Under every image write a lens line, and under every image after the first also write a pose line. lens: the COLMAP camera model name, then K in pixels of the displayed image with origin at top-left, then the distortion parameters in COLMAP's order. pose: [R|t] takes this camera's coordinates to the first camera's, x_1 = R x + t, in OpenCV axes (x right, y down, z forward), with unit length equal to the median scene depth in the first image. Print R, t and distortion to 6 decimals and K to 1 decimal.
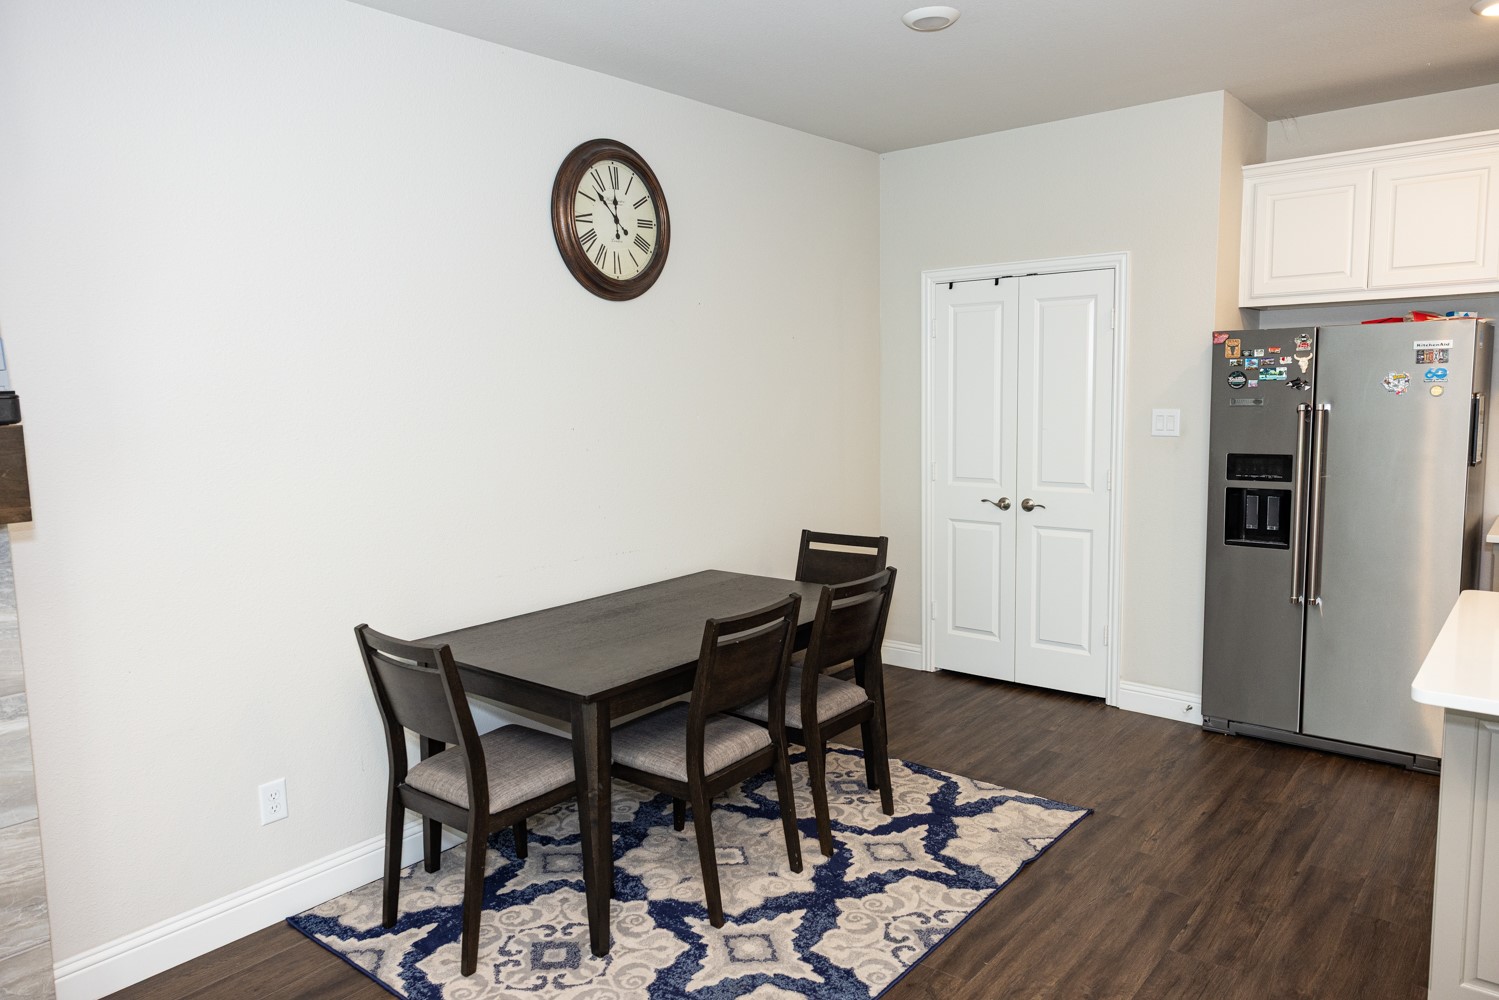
lens RADIAL K [[1005.8, 0, 749.5], [0, 1005.8, 500.0], [0, 0, 1]] dist [0.009230, 0.003301]
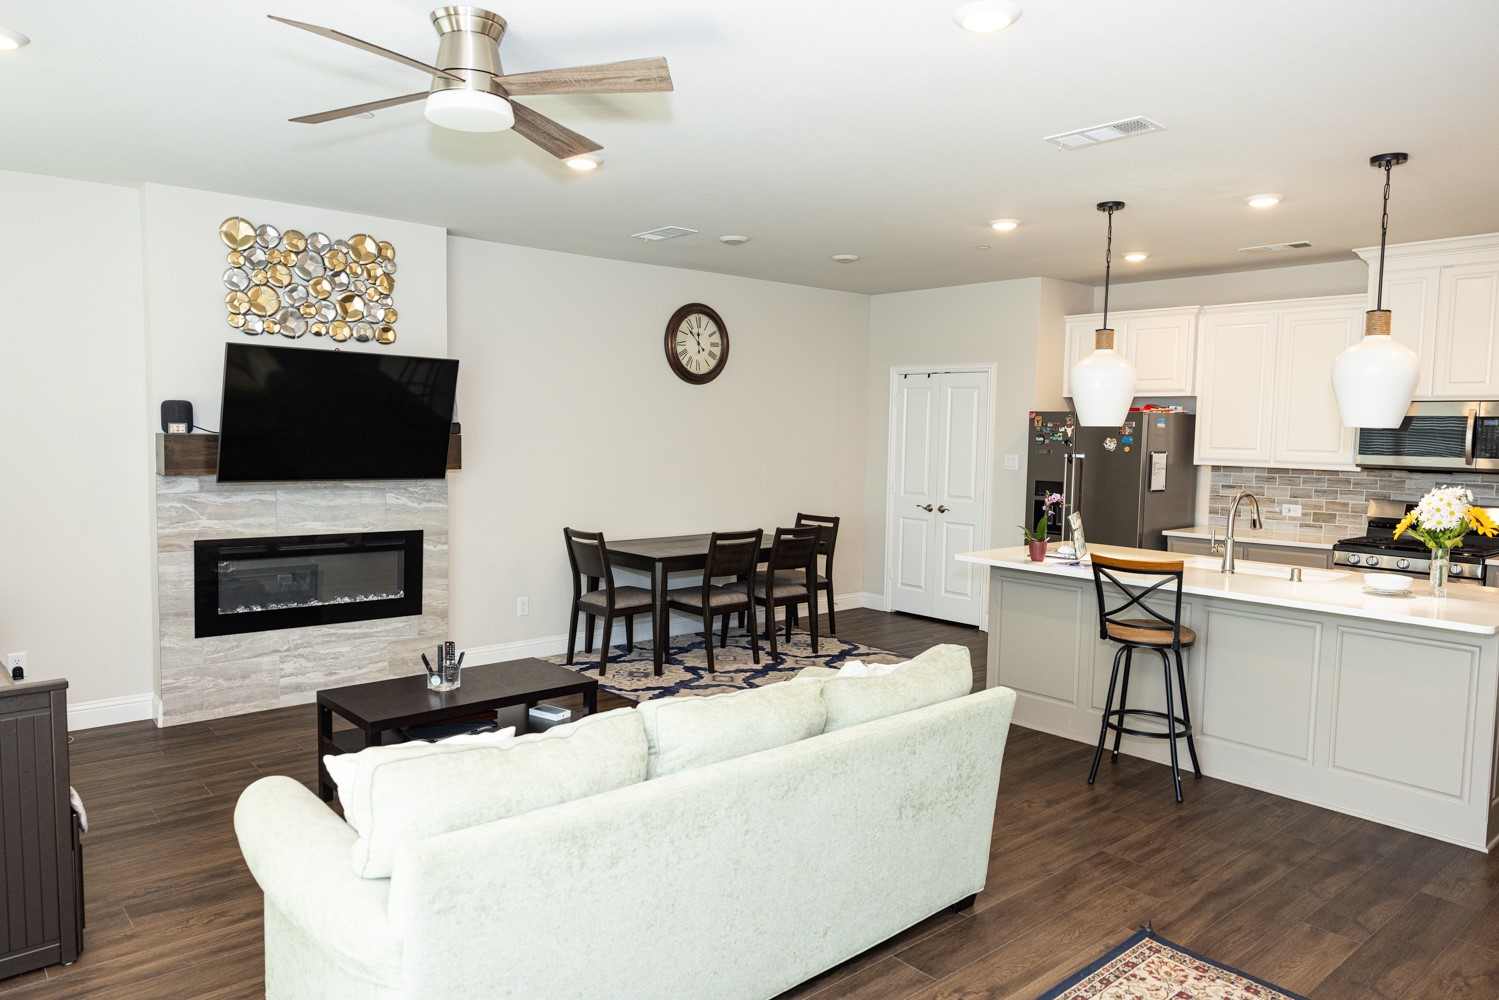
lens RADIAL K [[1005.8, 0, 749.5], [0, 1005.8, 500.0], [0, 0, 1]] dist [0.009230, 0.003301]
pose [[0.987047, 0.051239, -0.152026, 0.273343], [-0.057609, 0.997624, -0.037792, 0.090669], [0.149728, 0.046061, 0.987654, -0.884767]]
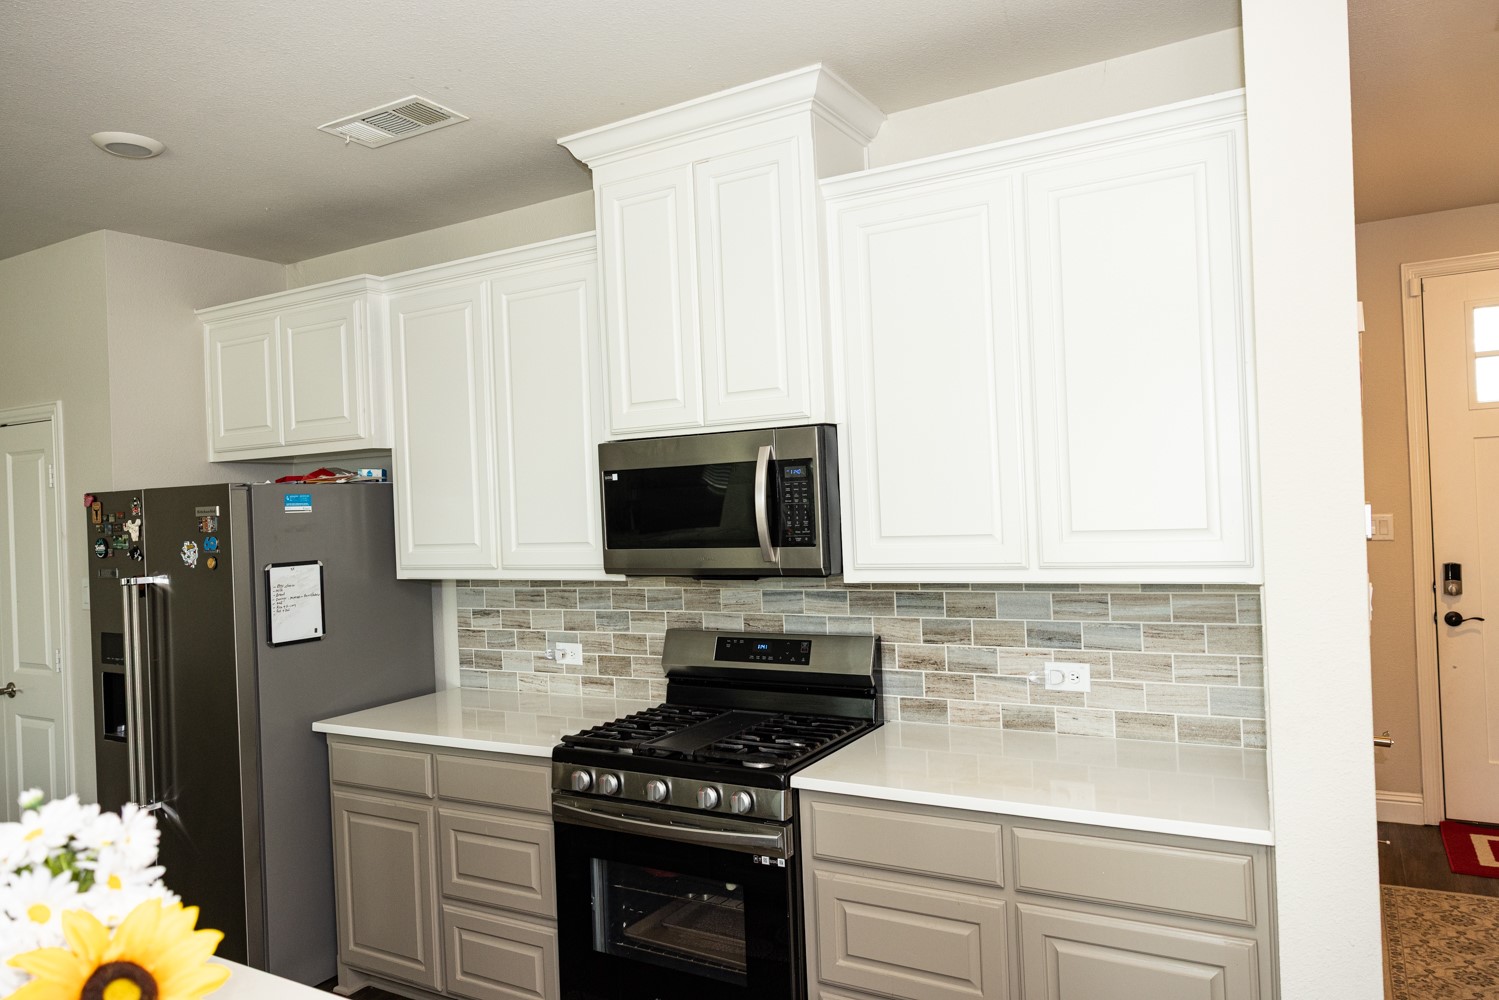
lens RADIAL K [[1005.8, 0, 749.5], [0, 1005.8, 500.0], [0, 0, 1]] dist [0.009230, 0.003301]
pose [[0.986569, -0.018948, 0.162240, 0.965147], [0.038187, 0.992479, -0.116306, -0.040410], [-0.158816, 0.120940, 0.979873, 0.052498]]
